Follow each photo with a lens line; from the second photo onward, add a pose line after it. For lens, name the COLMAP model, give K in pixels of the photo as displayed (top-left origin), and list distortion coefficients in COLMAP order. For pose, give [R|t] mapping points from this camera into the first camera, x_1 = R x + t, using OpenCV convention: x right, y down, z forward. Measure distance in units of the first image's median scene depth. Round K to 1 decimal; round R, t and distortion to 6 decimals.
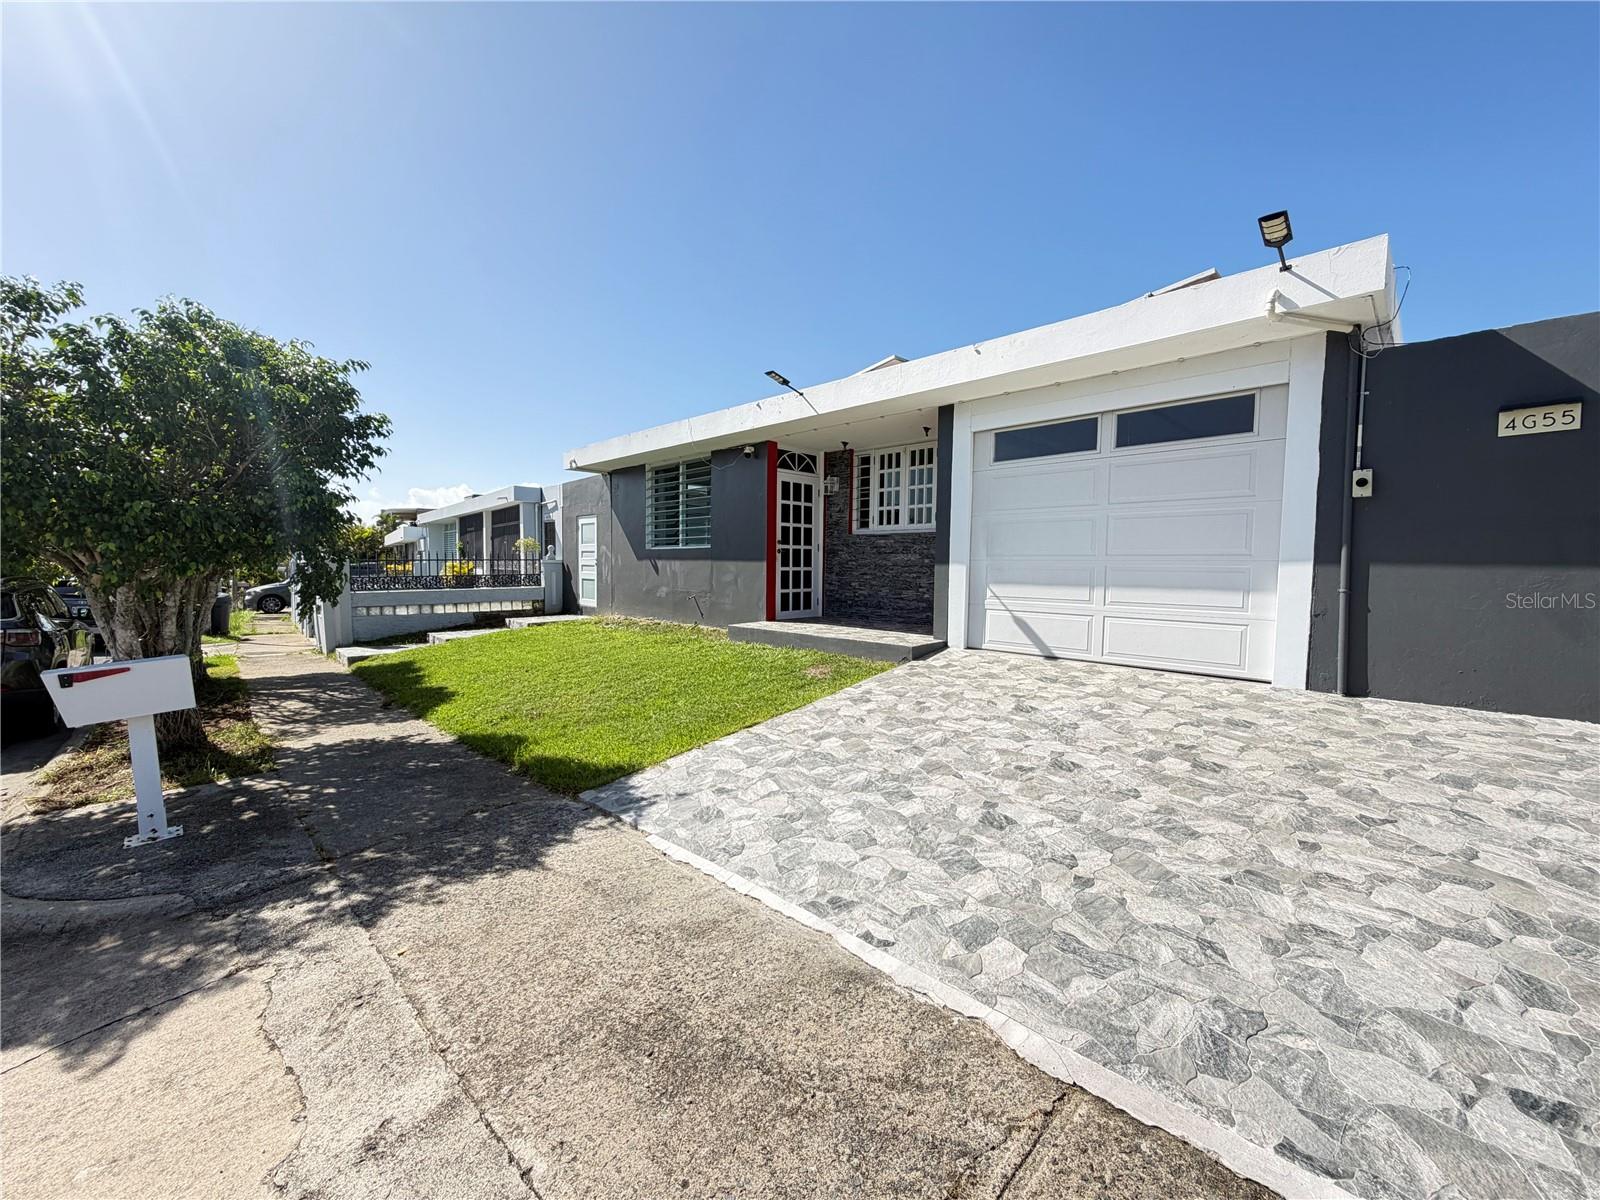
lens RADIAL K [[643.3, 0, 793.4], [0, 643.3, 594.4], [0, 0, 1]] dist [0.000125, 0.000206]
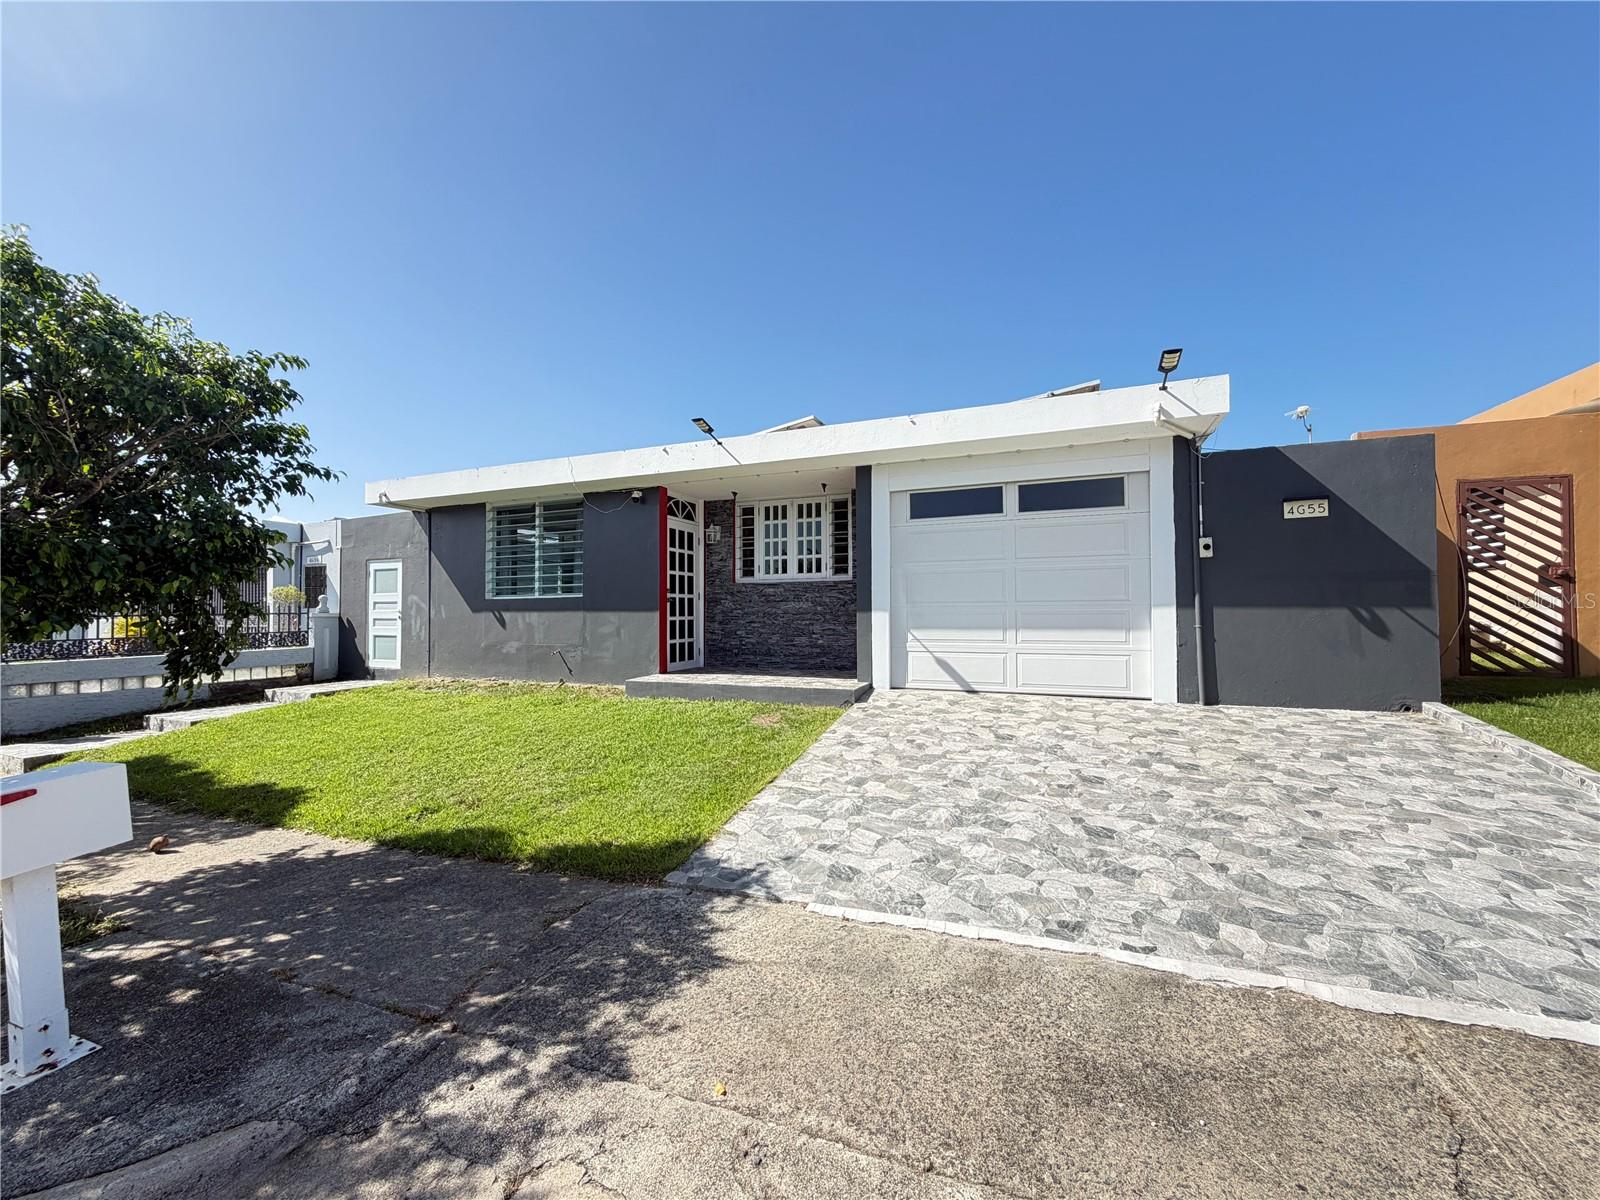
lens RADIAL K [[643.3, 0, 793.4], [0, 643.3, 594.4], [0, 0, 1]] dist [0.000125, 0.000206]
pose [[0.920916, -0.002850, 0.389752, -0.457251], [0.032421, 0.997068, -0.069314, -0.006531], [-0.388411, 0.076469, 0.918308, 0.090945]]
